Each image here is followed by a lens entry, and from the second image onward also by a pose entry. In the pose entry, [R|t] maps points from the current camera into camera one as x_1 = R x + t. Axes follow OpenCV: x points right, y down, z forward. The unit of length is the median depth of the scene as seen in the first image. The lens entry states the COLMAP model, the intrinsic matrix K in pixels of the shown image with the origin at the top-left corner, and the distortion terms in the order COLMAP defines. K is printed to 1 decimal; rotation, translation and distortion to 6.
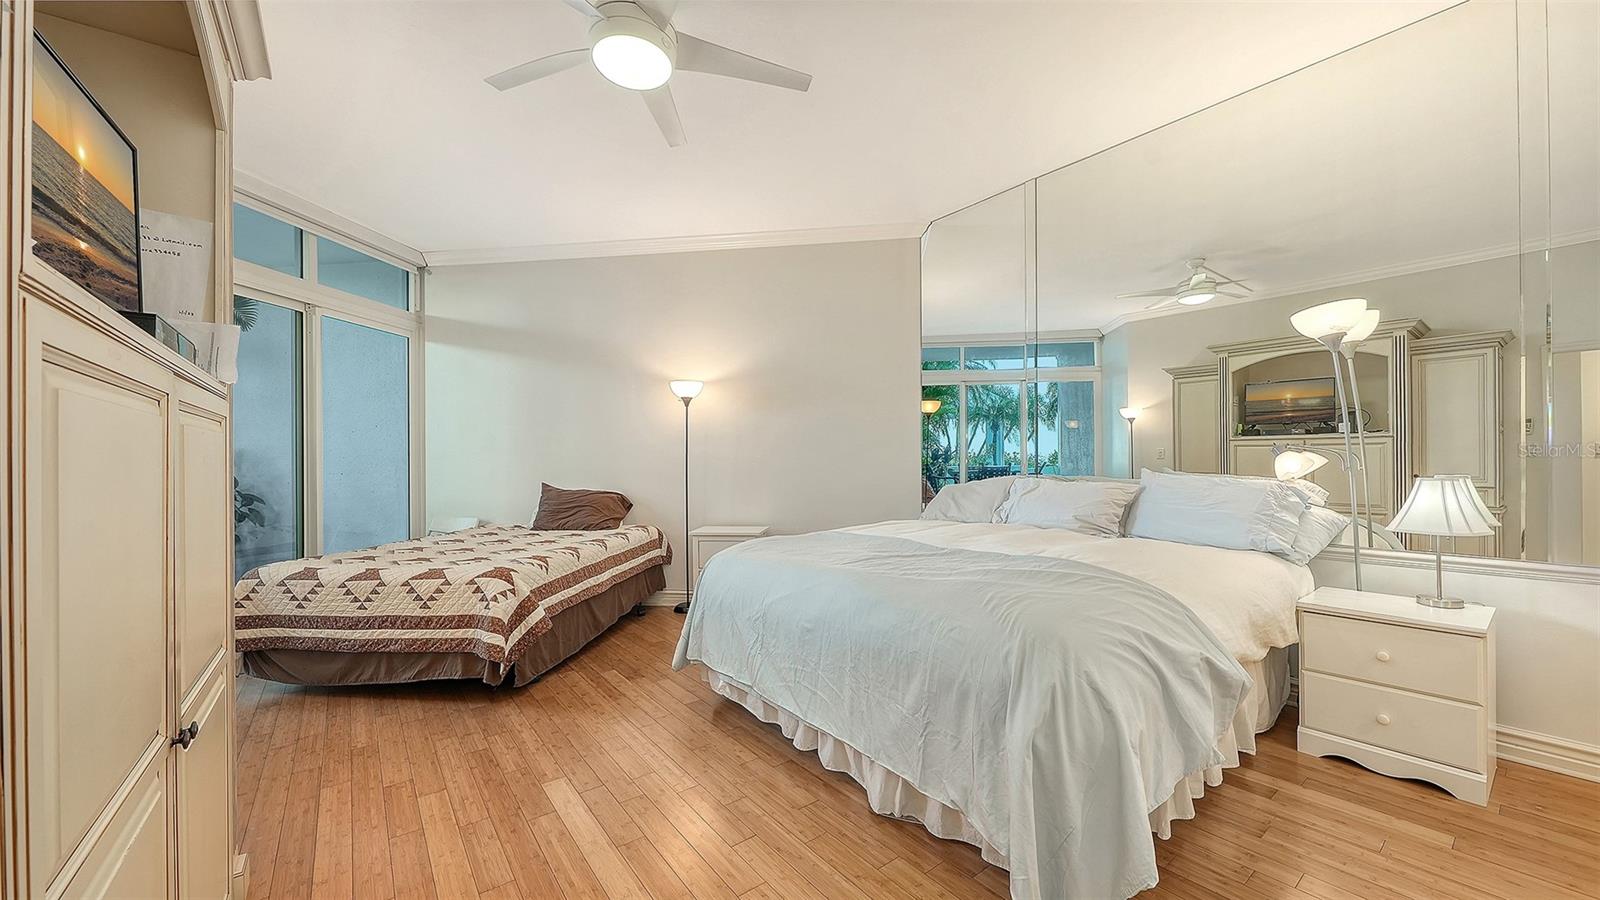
lens RADIAL K [[594.2, 0, 800.0], [0, 594.2, 450.0], [0, 0, 1]] dist [0.027065, 0.000003]
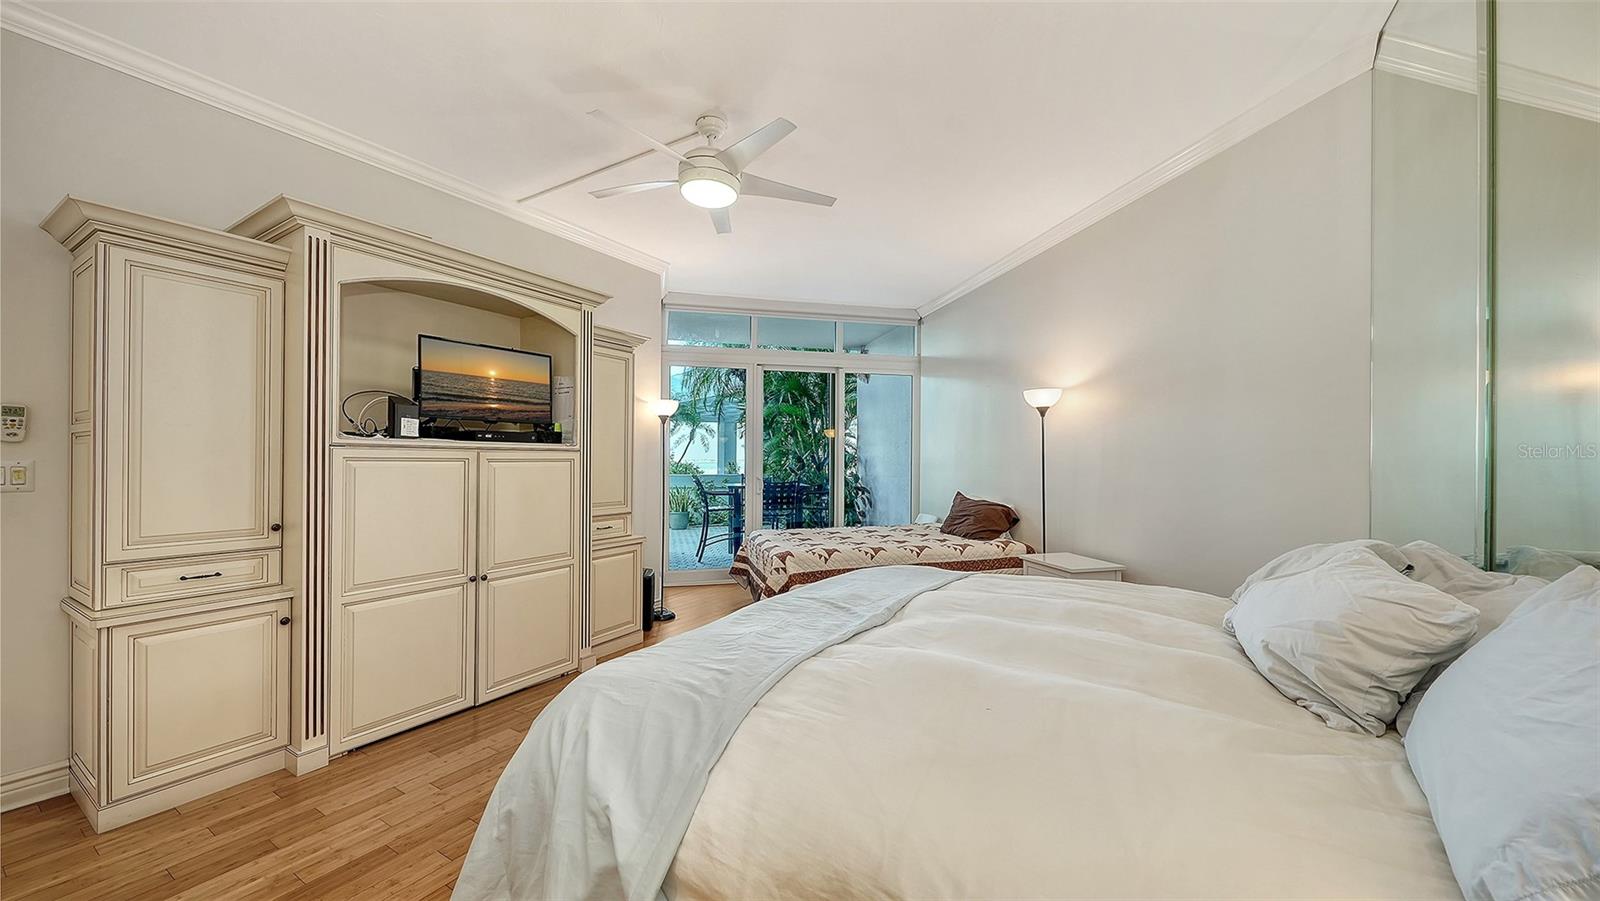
lens RADIAL K [[564.9, 0, 800.5], [0, 564.9, 458.3], [0, 0, 1]] dist [-0.000234, -0.000020]
pose [[0.372251, 0.005423, -0.928116, 0.464456], [0.010332, 0.999897, 0.009986, -0.022843], [0.928075, -0.013307, 0.372156, 0.333997]]
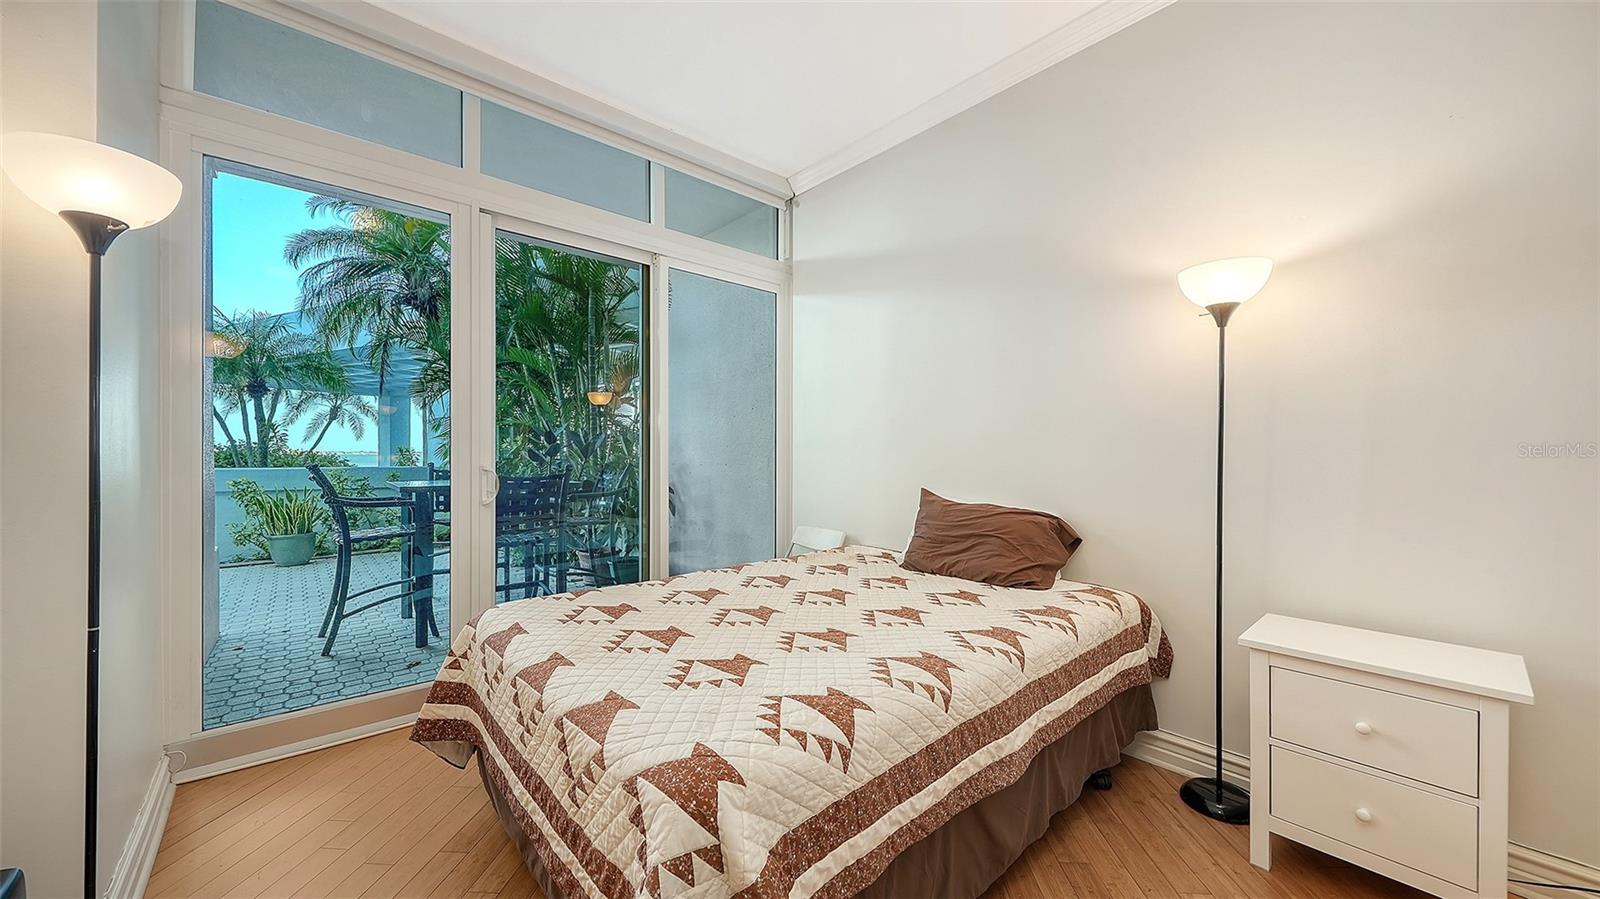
lens RADIAL K [[578.1, 0, 799.8], [0, 578.1, 455.2], [0, 0, 1]] dist [0.001590, -0.004359]
pose [[0.761148, 0.013578, -0.648436, -0.149968], [0.002170, 0.999722, 0.023481, 0.007428], [0.648575, -0.019279, 0.760907, 0.487186]]
